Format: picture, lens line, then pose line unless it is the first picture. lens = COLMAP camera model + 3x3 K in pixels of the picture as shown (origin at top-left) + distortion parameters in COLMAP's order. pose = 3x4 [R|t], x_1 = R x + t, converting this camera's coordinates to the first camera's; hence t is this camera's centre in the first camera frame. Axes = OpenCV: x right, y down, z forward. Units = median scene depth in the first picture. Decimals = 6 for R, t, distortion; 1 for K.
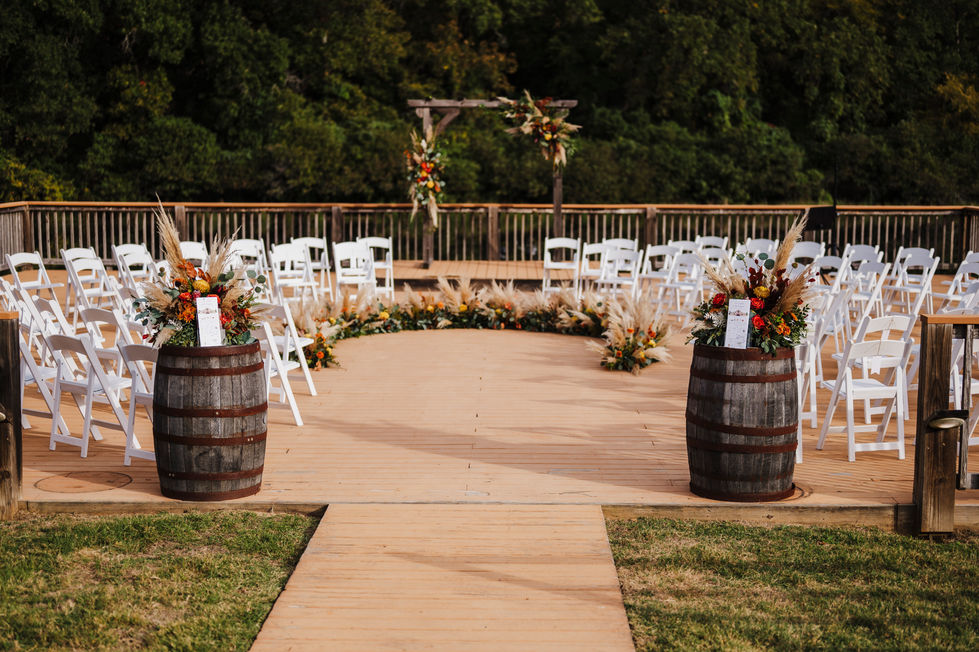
lens RADIAL K [[1753.1, 0, 489.5], [0, 1753.1, 326.0], [0, 0, 1]] dist [0.013913, -0.048366]
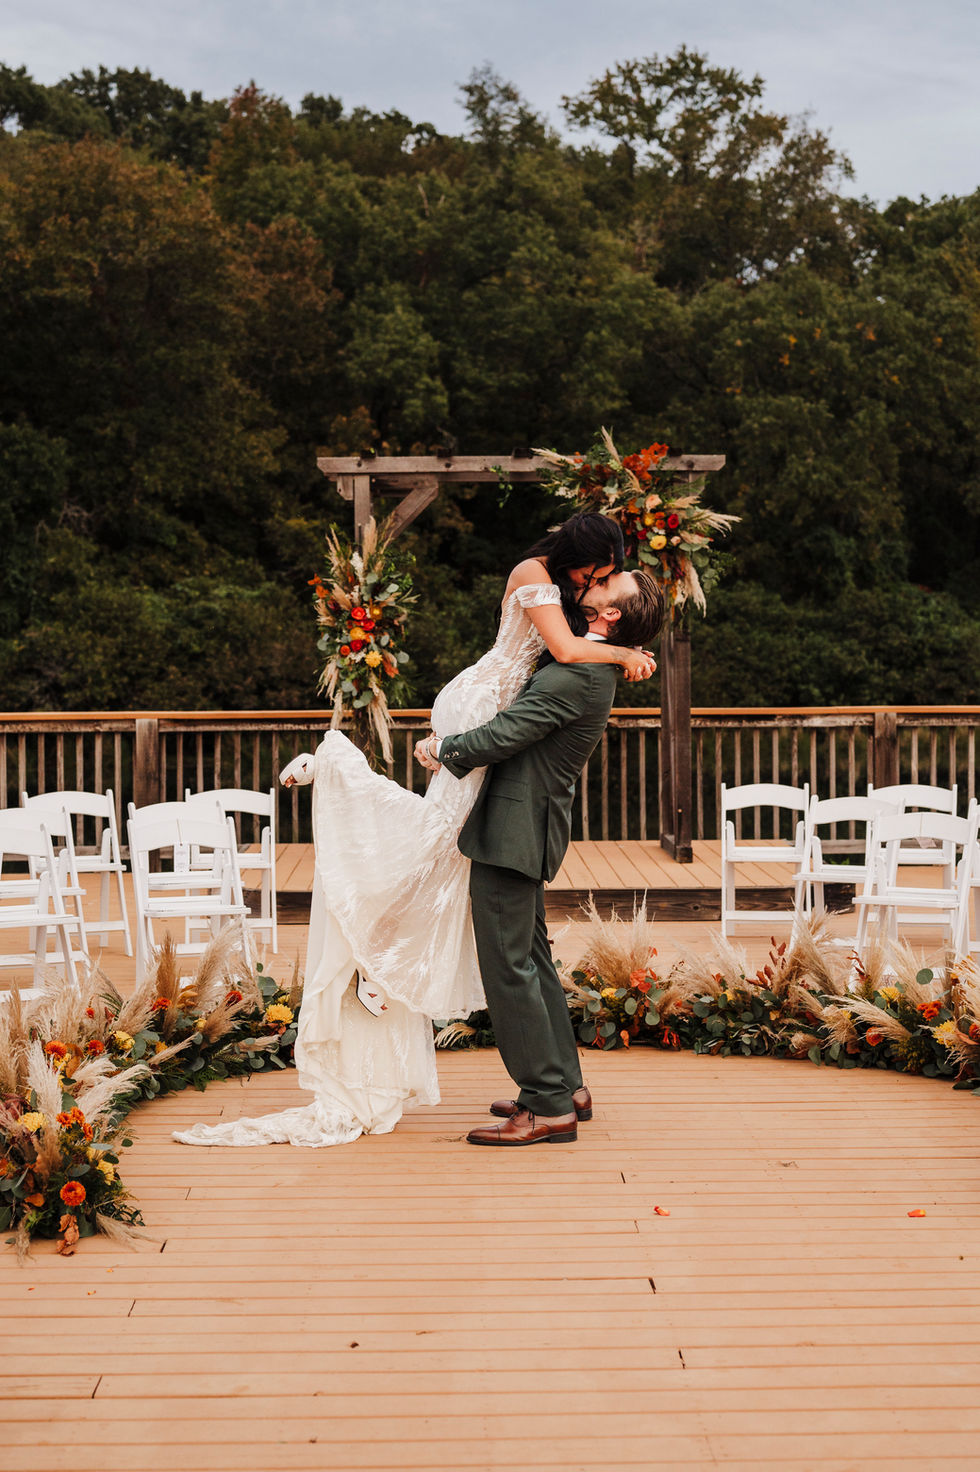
lens RADIAL K [[2241.7, 0, 490.0], [0, 2241.7, 736.0], [0, 0, 1]] dist [-0.013519, -0.026300]
pose [[0.998247, -0.010569, 0.058231, -0.036525], [0.015024, 0.996948, -0.076603, -0.021596], [-0.057243, 0.077343, 0.995360, 0.465498]]
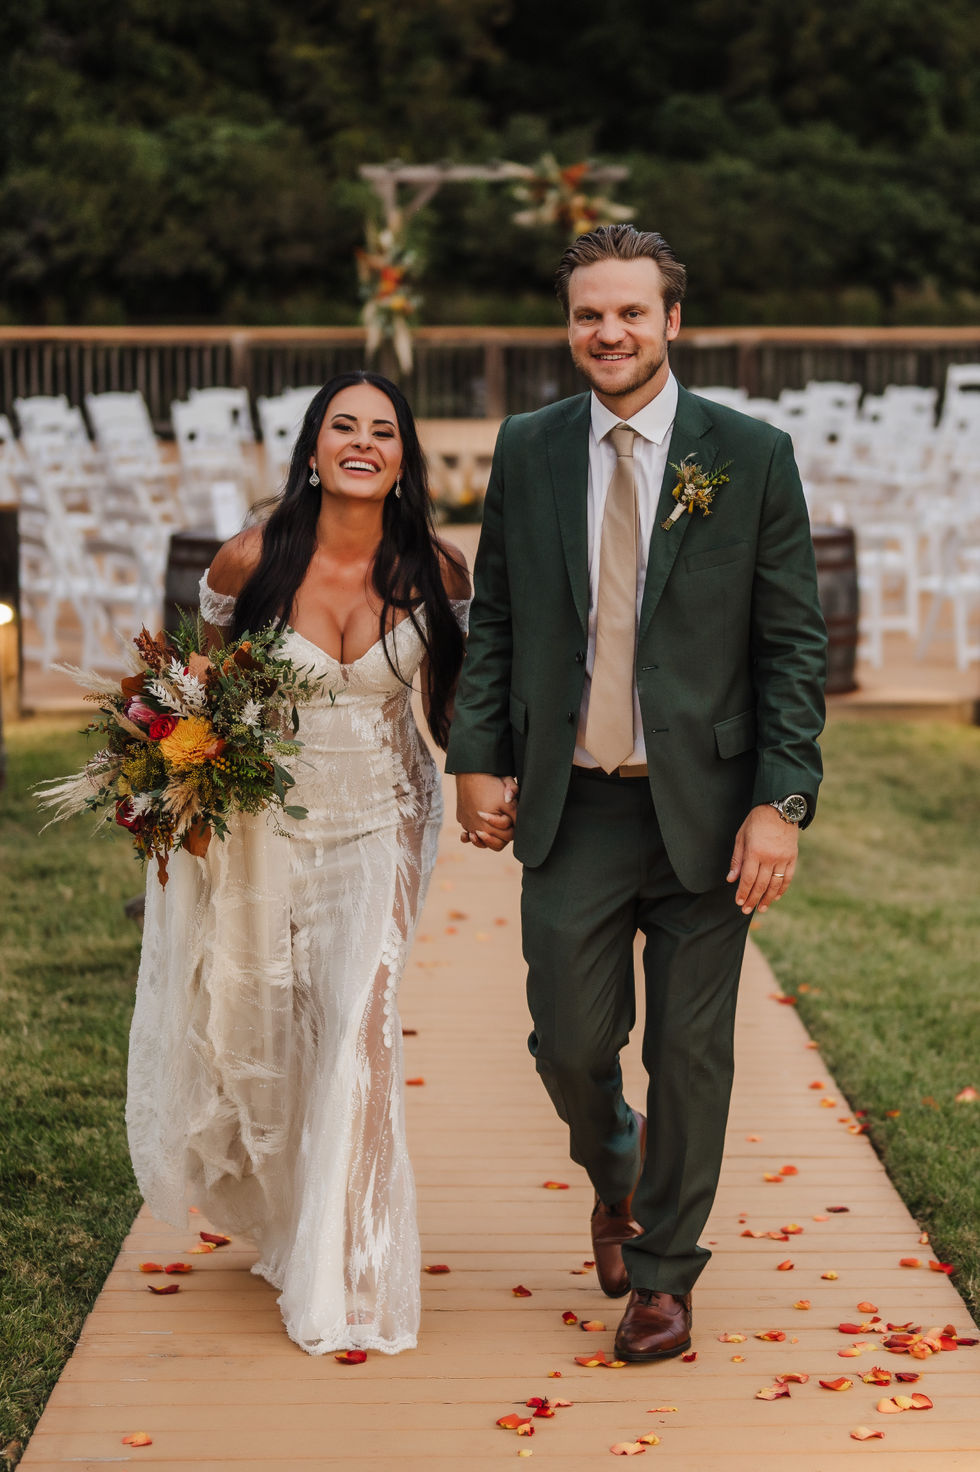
lens RADIAL K [[6244.8, 0, 490.0], [0, 6244.8, 736.0], [0, 0, 1]] dist [0.131970, 0.198895]
pose [[0.999682, -0.006107, 0.024452, -0.054941], [0.005480, 0.999657, 0.025616, 0.017188], [-0.024600, -0.025473, 0.999373, -1.225035]]
